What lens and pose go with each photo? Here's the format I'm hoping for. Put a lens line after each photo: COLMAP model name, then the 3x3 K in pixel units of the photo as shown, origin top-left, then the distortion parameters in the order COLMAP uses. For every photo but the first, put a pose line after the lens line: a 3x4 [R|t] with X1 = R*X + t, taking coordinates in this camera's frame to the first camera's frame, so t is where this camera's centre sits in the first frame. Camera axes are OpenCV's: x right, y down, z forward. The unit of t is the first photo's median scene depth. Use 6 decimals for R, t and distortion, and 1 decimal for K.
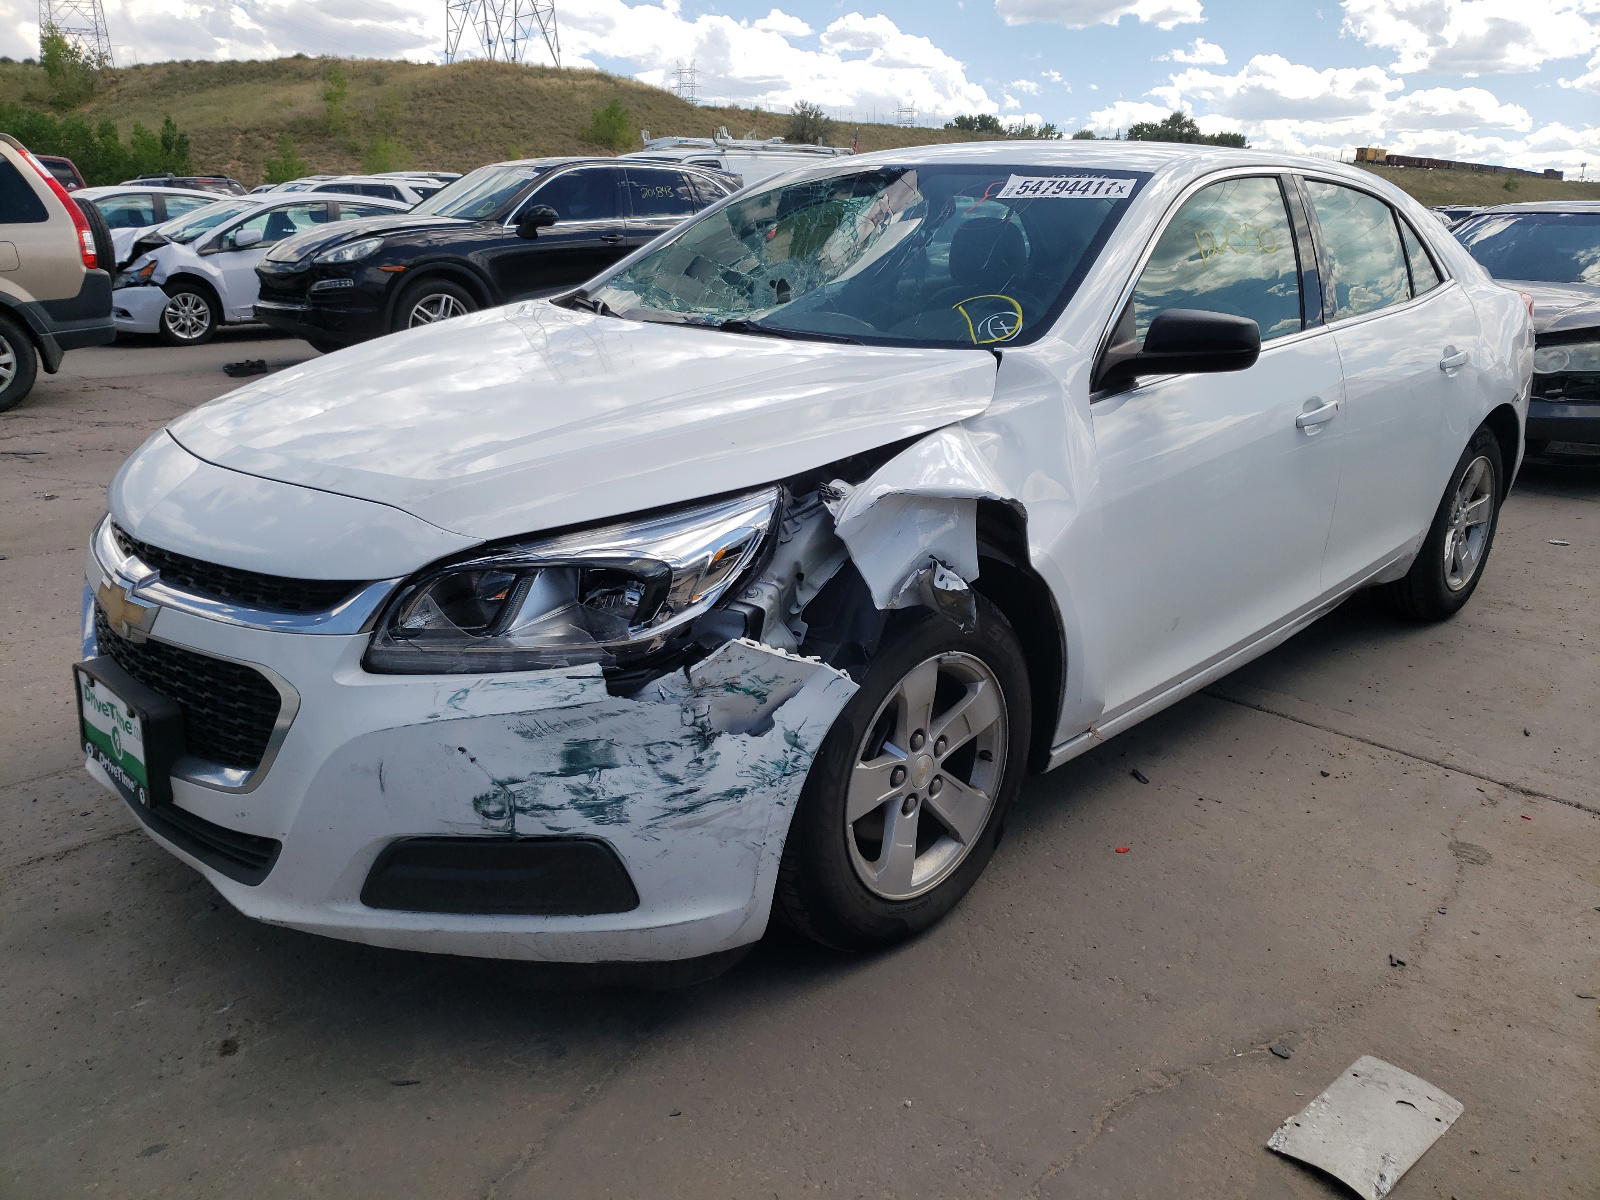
lens RADIAL K [[1289.7, 0, 792.3], [0, 1289.7, 604.9], [0, 0, 1]] dist [0.169652, -0.302426]
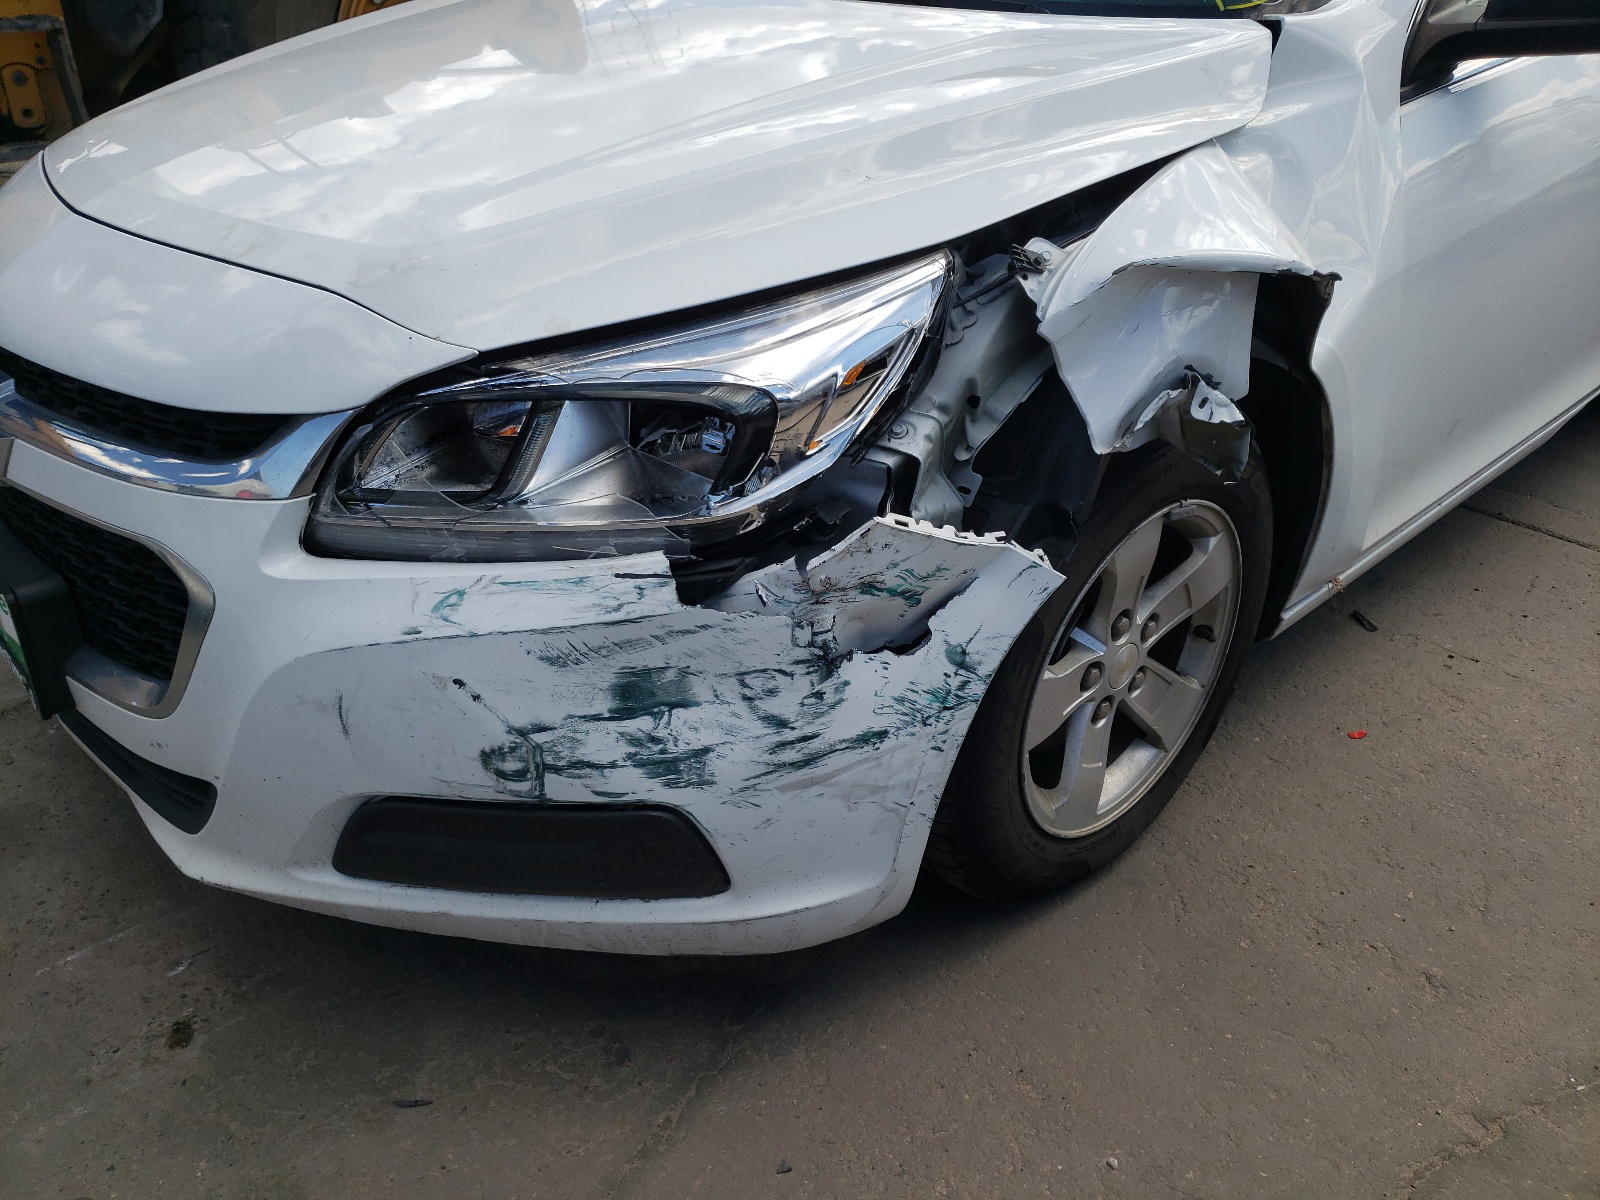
lens RADIAL K [[1289.7, 0, 792.3], [0, 1289.7, 604.9], [0, 0, 1]] dist [0.169652, -0.302426]
pose [[0.998935, 0.011104, -0.044775, -0.055355], [-0.001582, 0.978274, 0.207312, -0.058570], [0.046104, -0.207020, 0.977250, 0.359850]]
